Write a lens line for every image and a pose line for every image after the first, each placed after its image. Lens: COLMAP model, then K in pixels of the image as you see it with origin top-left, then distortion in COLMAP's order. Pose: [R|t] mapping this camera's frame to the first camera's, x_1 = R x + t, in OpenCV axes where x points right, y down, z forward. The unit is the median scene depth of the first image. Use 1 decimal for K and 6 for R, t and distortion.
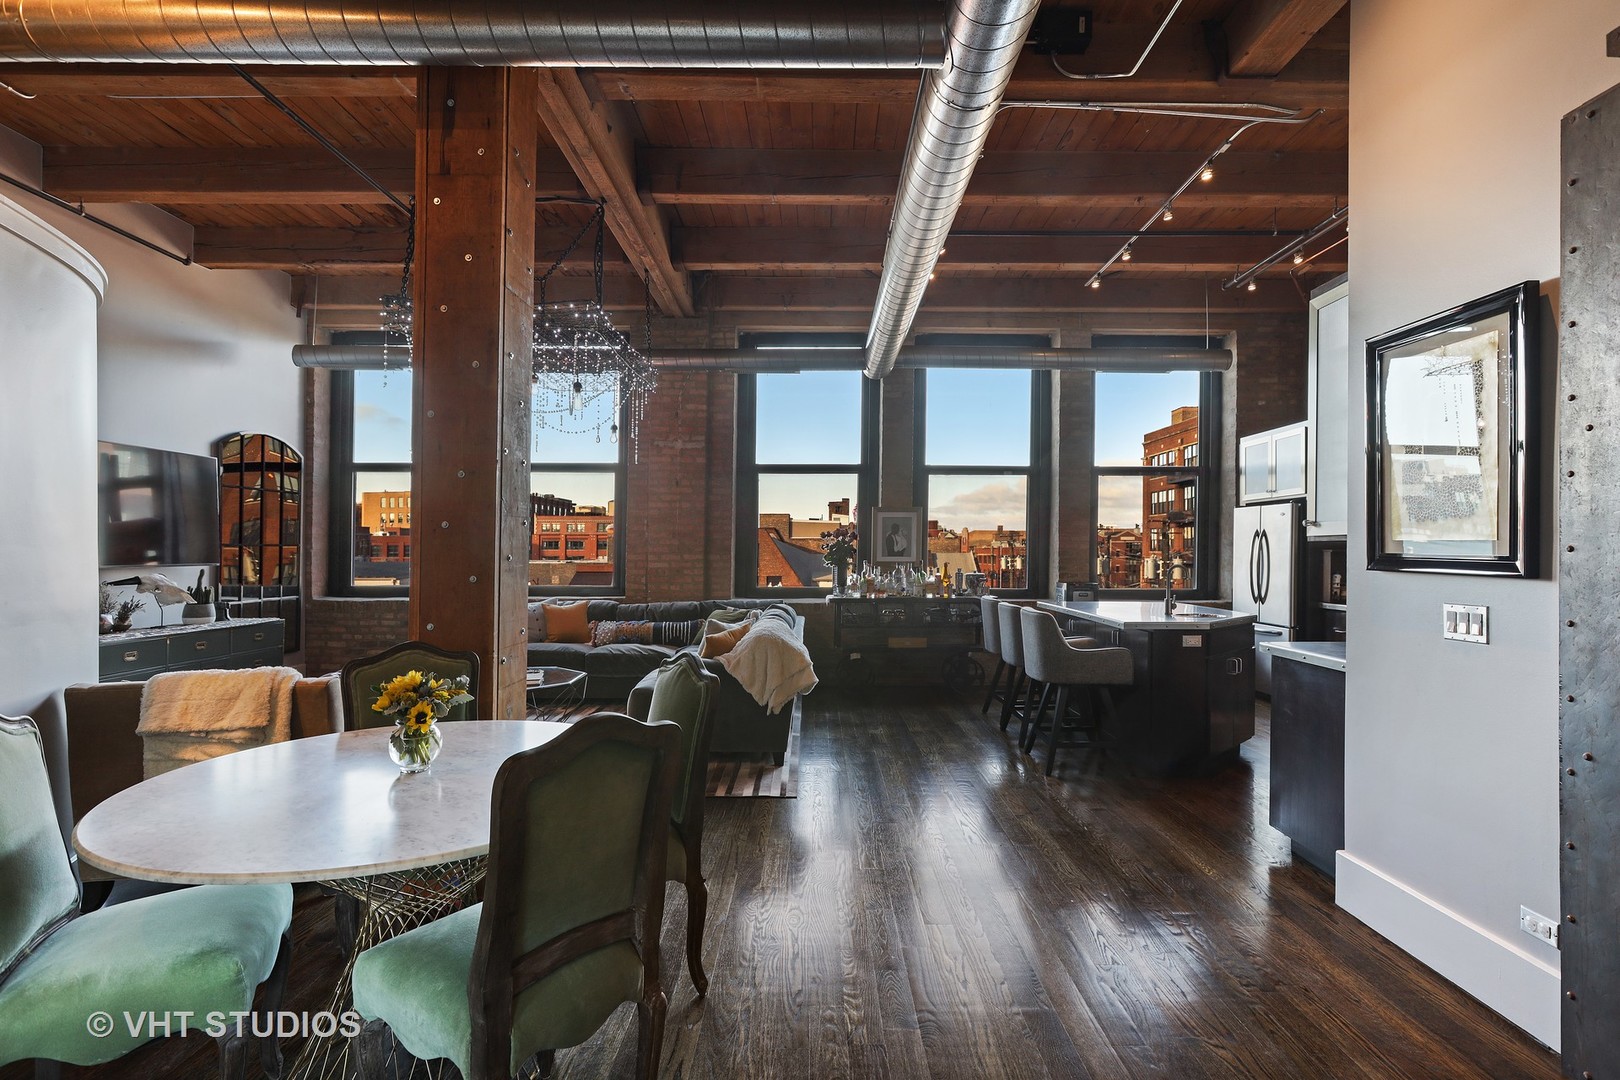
lens RADIAL K [[774.0, 0, 815.7], [0, 774.0, 543.7], [0, 0, 1]] dist [0.001453, 0.000118]
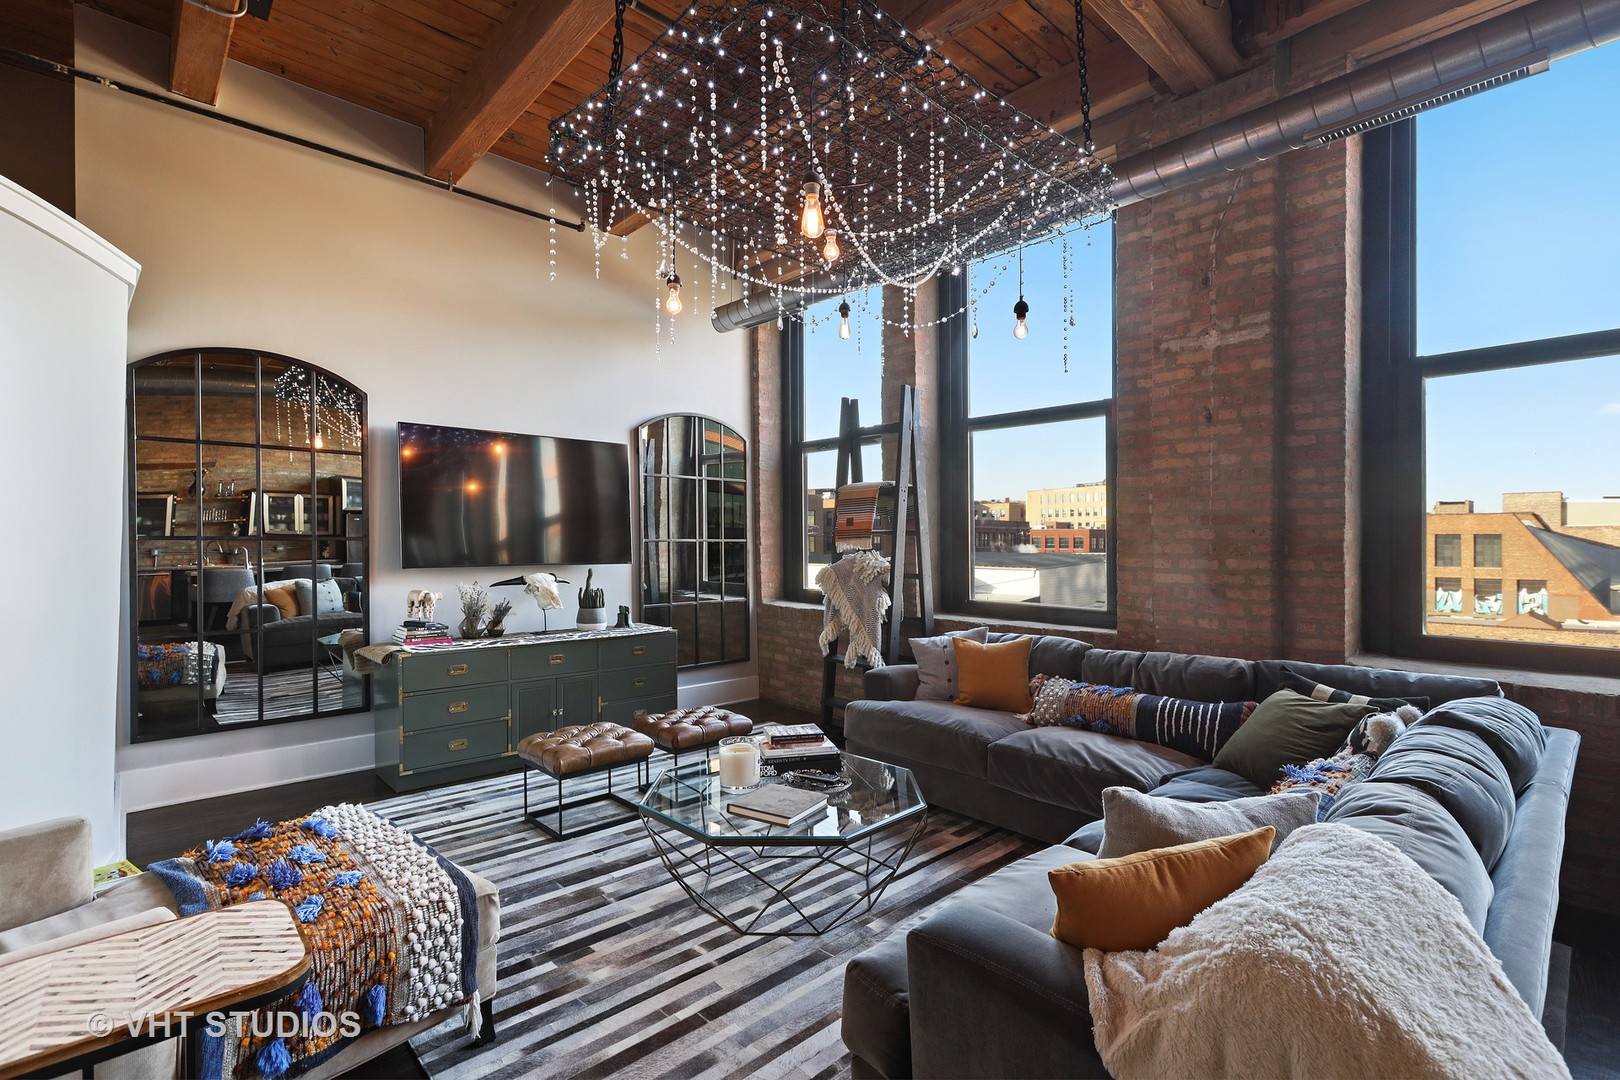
lens RADIAL K [[746.4, 0, 799.6], [0, 746.4, 531.9], [0, 0, 1]] dist [-0.001842, 0.002191]
pose [[0.675199, -0.009034, -0.737581, -0.001102], [0.005096, 0.999958, -0.007583, -0.001258], [0.737618, 0.001361, 0.675217, 0.473120]]
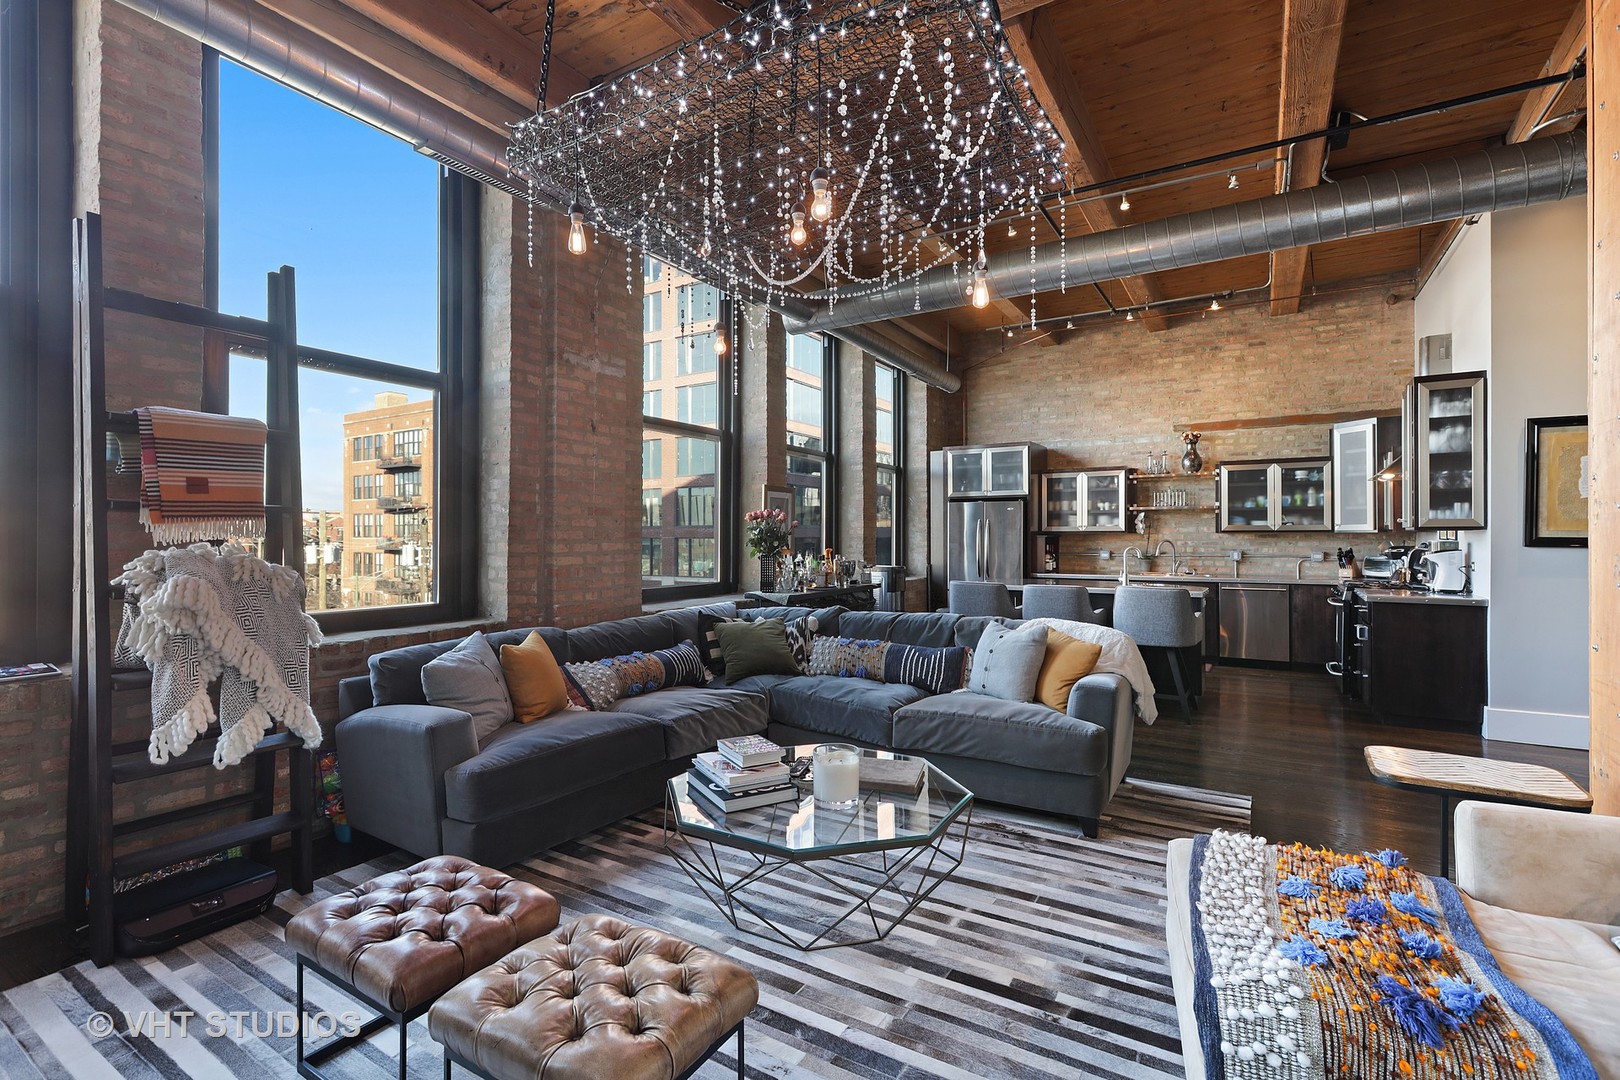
lens RADIAL K [[746.4, 0, 797.6], [0, 746.4, 542.8], [0, 0, 1]] dist [-0.001842, 0.002191]
pose [[0.530257, -0.008344, 0.847796, -0.598203], [-0.005666, 0.999894, 0.013385, 0.004684], [-0.847818, -0.011901, 0.530154, 0.546383]]
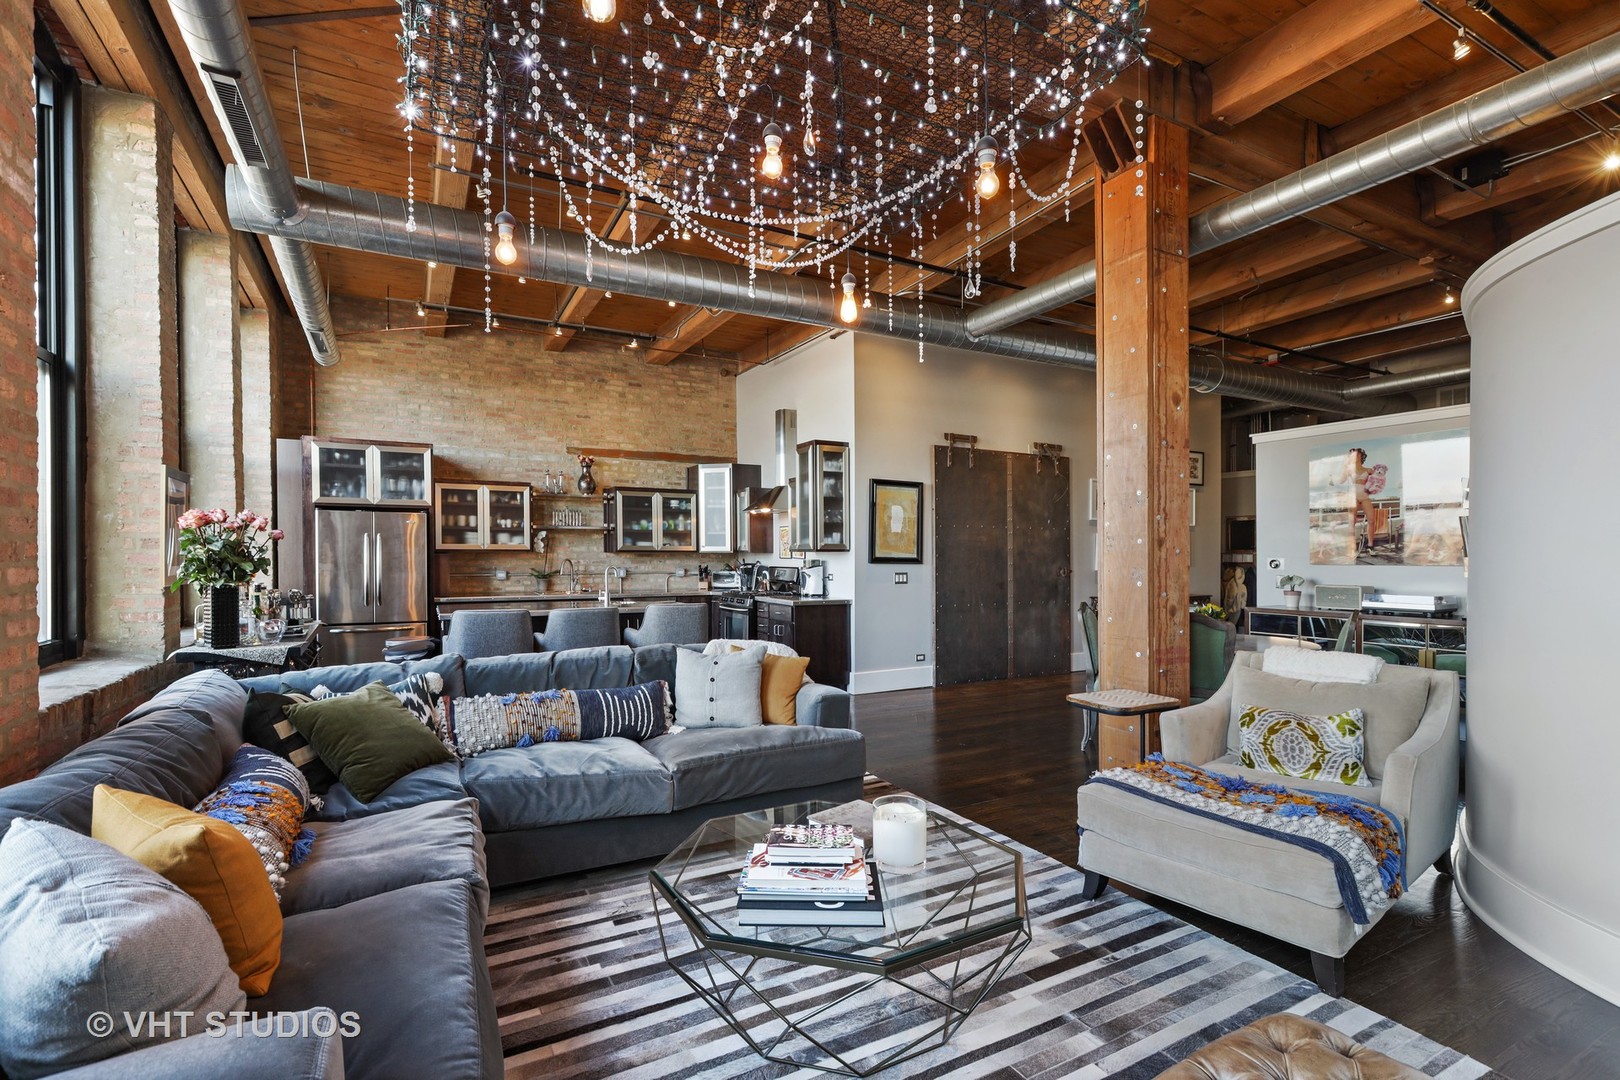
lens RADIAL K [[746.4, 0, 815.7], [0, 746.4, 570.5], [0, 0, 1]] dist [-0.001842, 0.002191]
pose [[-0.481179, -0.018546, 0.876426, -0.540226], [-0.009213, 0.999828, 0.016099, 0.007783], [-0.876574, -0.000328, -0.481267, 0.876946]]
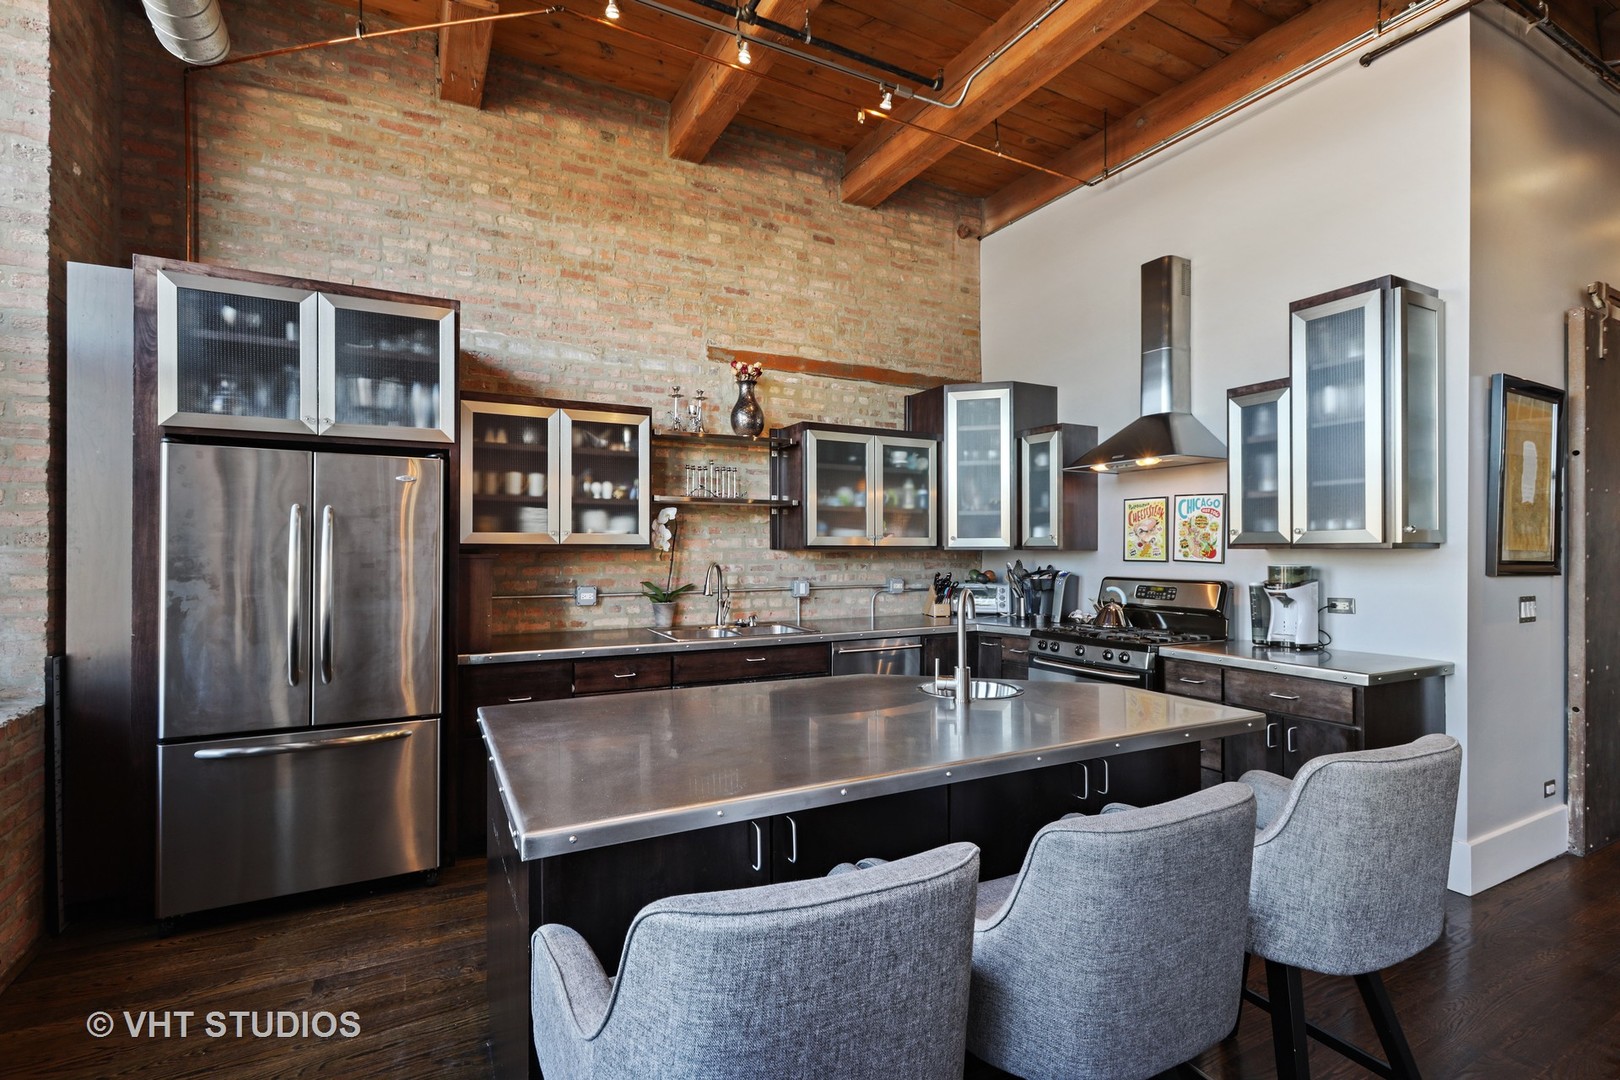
lens RADIAL K [[746.4, 0, 805.3], [0, 746.4, 547.8], [0, 0, 1]] dist [-0.001842, 0.002191]
pose [[-0.471635, -0.000655, 0.881794, 0.083718], [-0.010743, 0.999930, -0.005003, 0.002587], [-0.881728, -0.011832, -0.471609, 0.871196]]
